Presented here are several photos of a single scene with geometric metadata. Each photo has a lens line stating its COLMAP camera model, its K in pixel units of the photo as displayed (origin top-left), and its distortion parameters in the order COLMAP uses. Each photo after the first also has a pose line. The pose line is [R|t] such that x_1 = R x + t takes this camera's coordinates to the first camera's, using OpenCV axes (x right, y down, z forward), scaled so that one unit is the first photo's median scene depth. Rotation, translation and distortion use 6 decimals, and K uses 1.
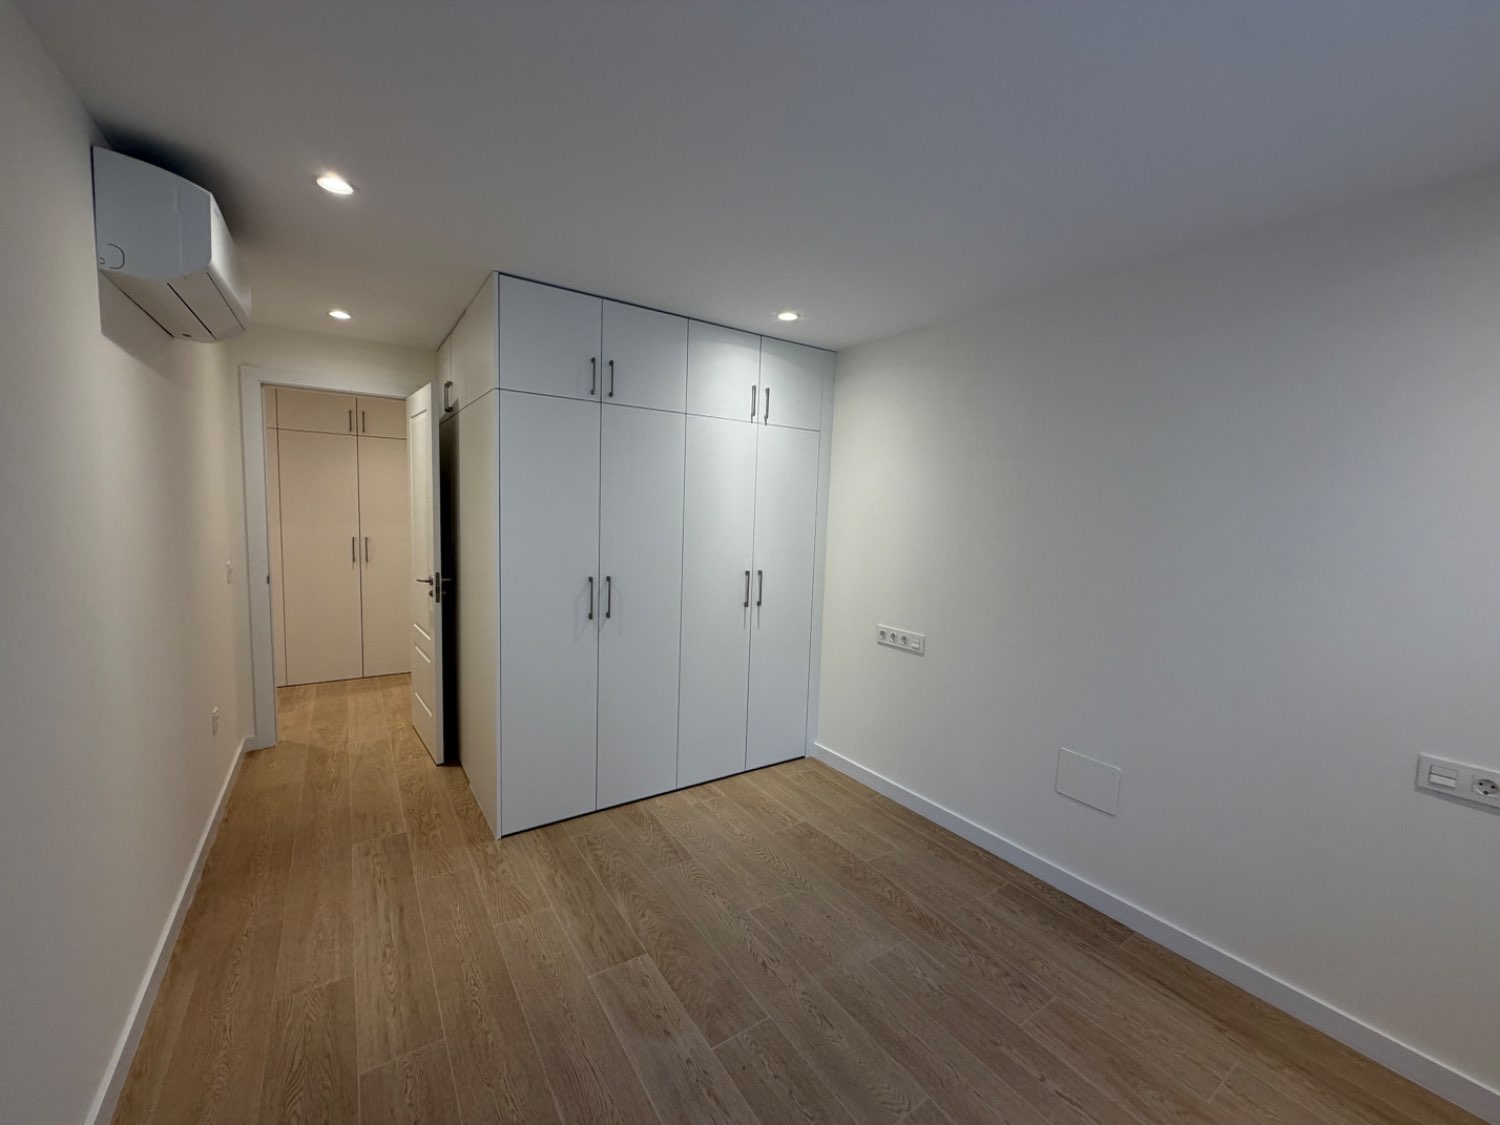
lens RADIAL K [[599.3, 0, 747.7], [0, 599.3, 560.2], [0, 0, 1]] dist [0.000023, -0.000360]
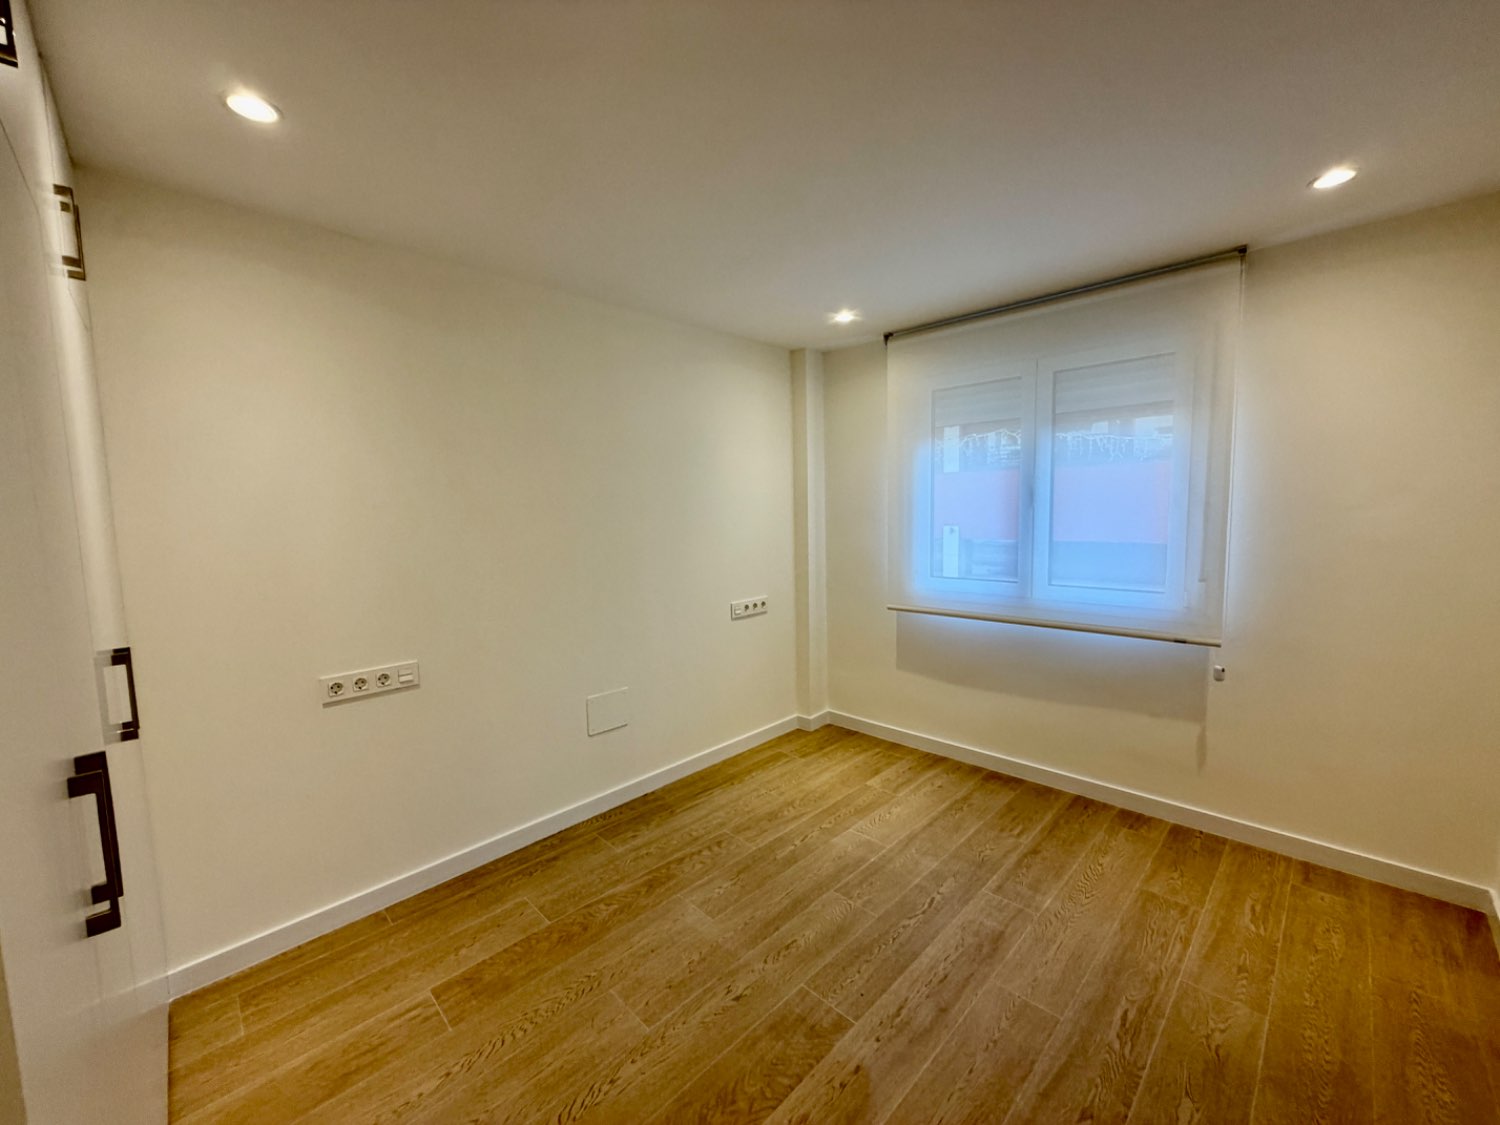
lens RADIAL K [[599.3, 0, 749.3], [0, 599.3, 564.9], [0, 0, 1]] dist [0.000023, -0.000360]
pose [[-0.190197, -0.126961, 0.973502, -0.810845], [0.099328, 0.984026, 0.147740, -0.101838], [-0.976708, 0.124795, -0.174548, 1.116035]]
